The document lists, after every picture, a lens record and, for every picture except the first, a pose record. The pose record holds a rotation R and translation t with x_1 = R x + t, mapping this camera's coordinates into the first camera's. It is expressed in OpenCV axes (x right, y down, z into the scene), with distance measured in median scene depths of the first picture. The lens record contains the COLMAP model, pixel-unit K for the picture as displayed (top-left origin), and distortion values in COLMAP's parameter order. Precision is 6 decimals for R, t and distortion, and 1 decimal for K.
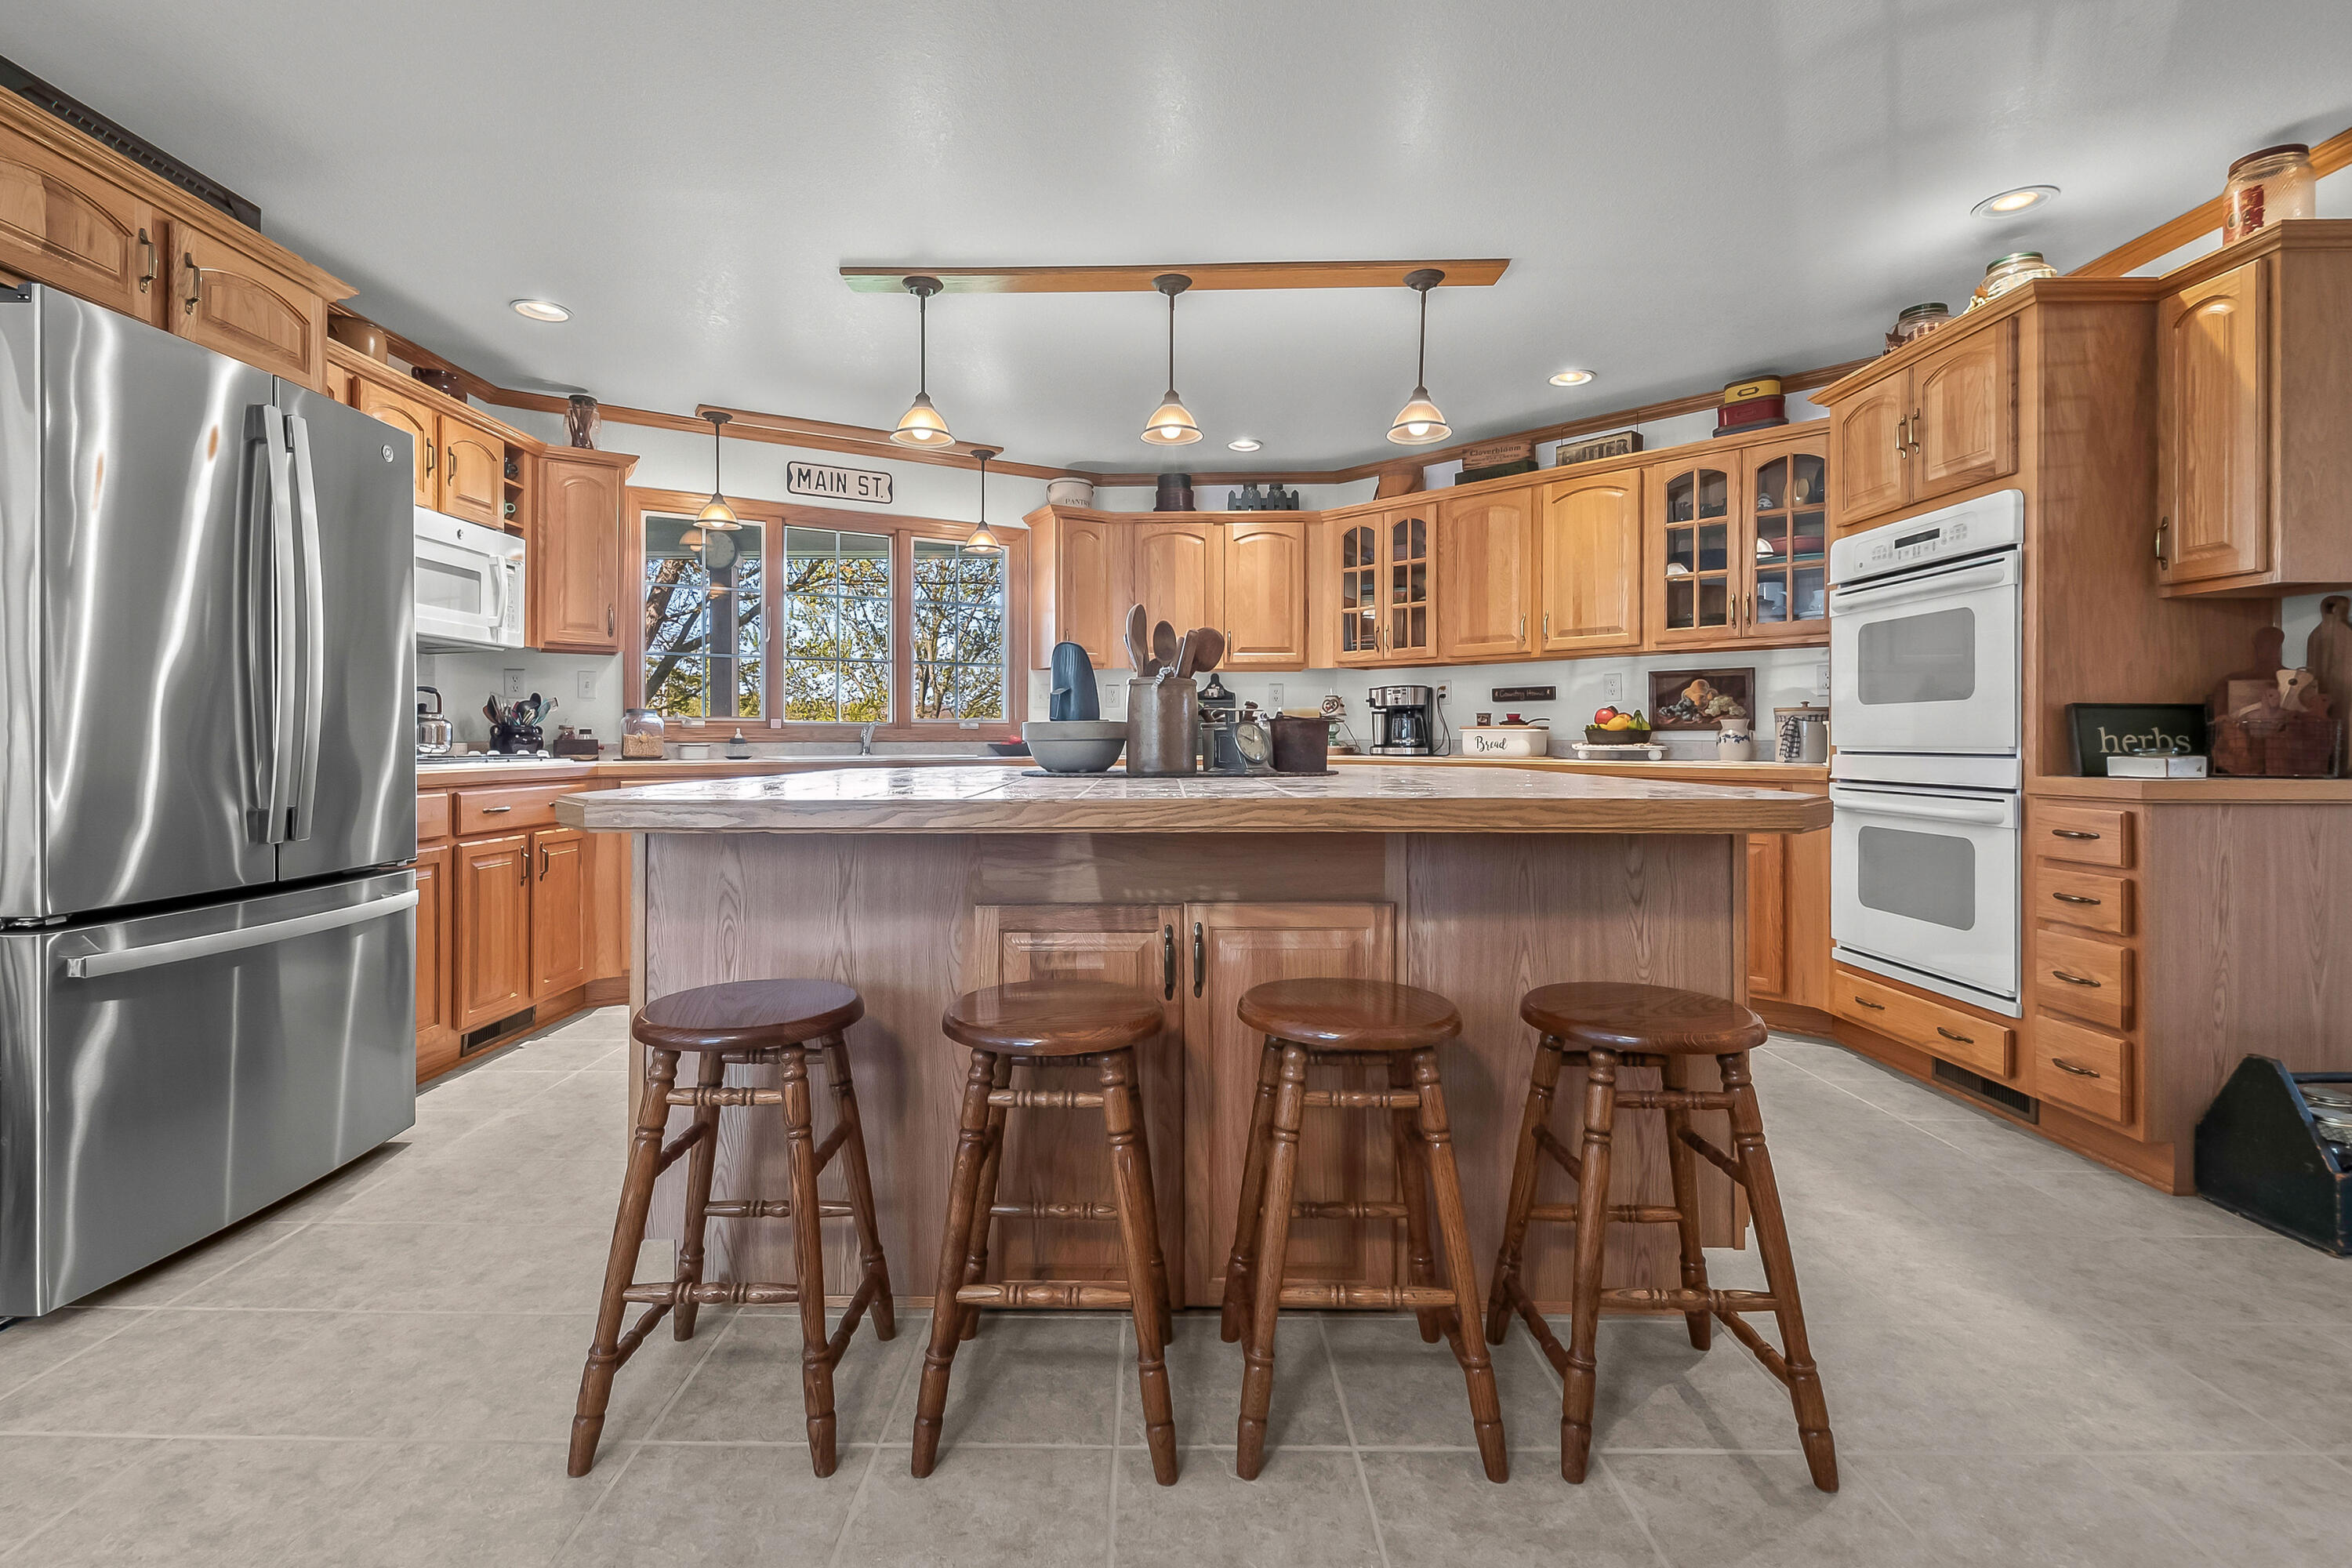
lens RADIAL K [[1052.6, 0, 1171.0], [0, 1052.6, 735.7], [0, 0, 1]] dist [0.006360, -0.004573]
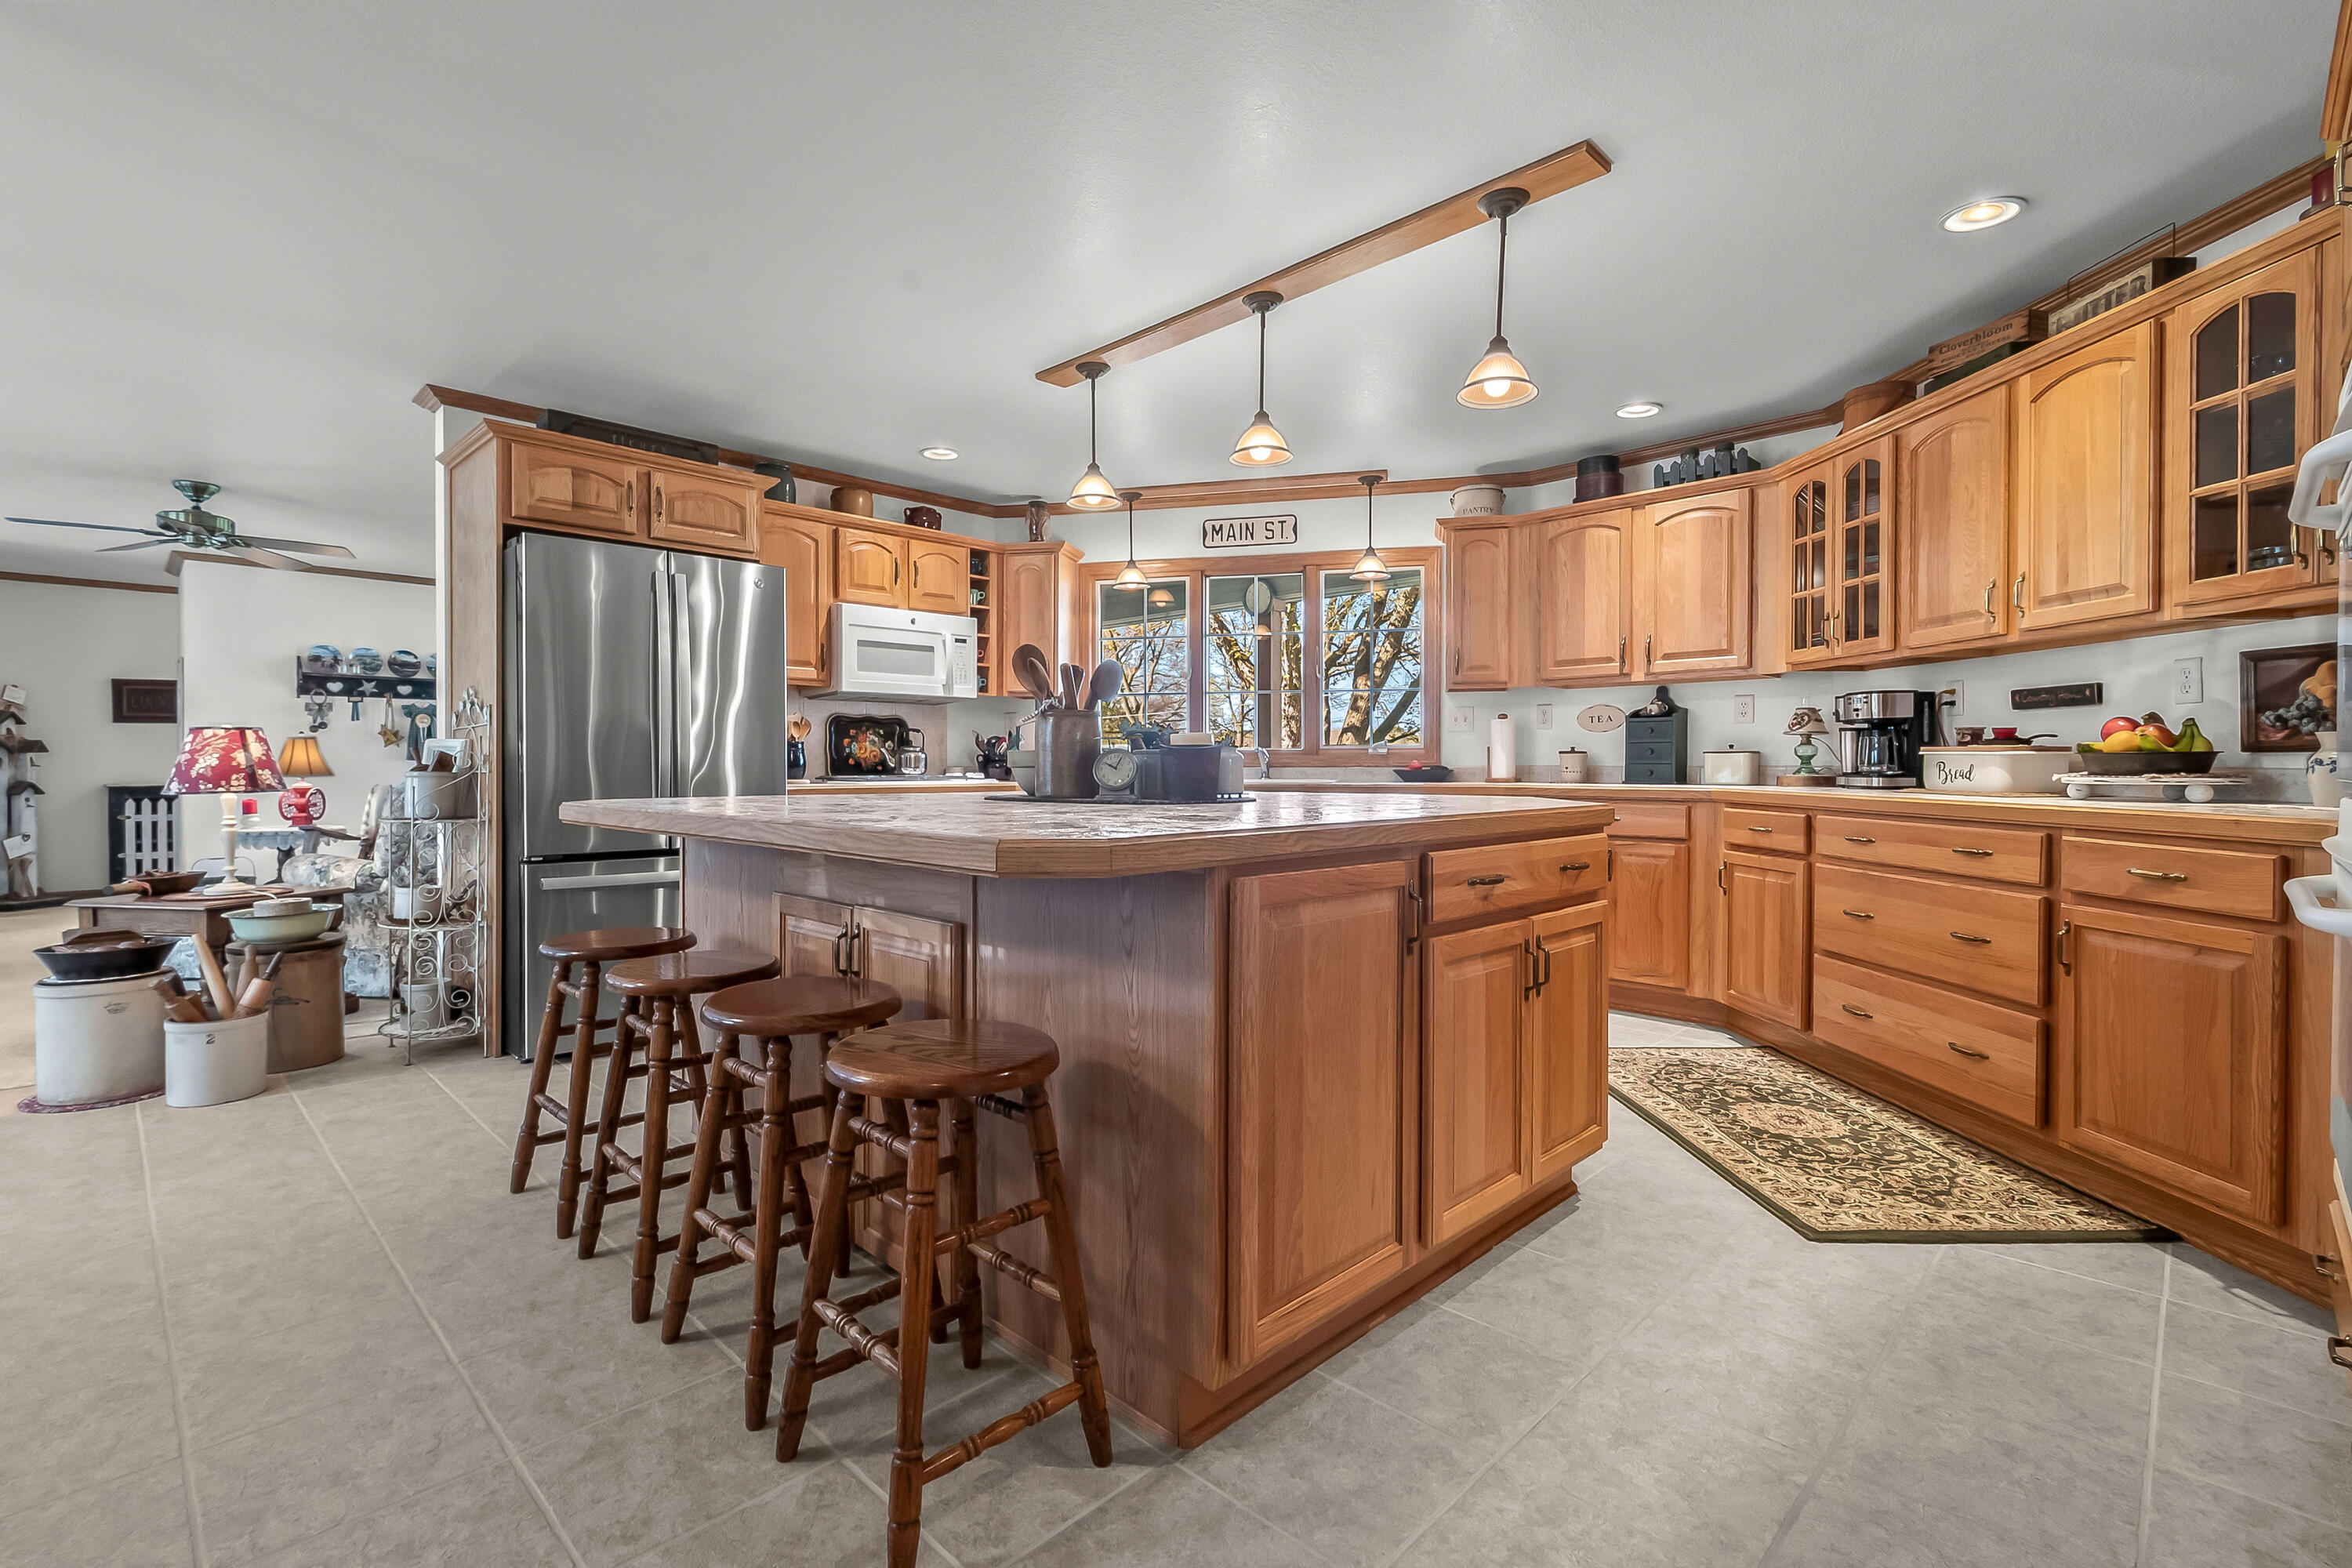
lens RADIAL K [[1052.6, 0, 1142.8], [0, 1052.6, 771.0], [0, 0, 1]] dist [0.006360, -0.004573]
pose [[0.717226, 0.005226, -0.696821, 0.416536], [0.002448, 0.999947, 0.010019, -0.001446], [0.696837, -0.008891, 0.717175, 0.146799]]
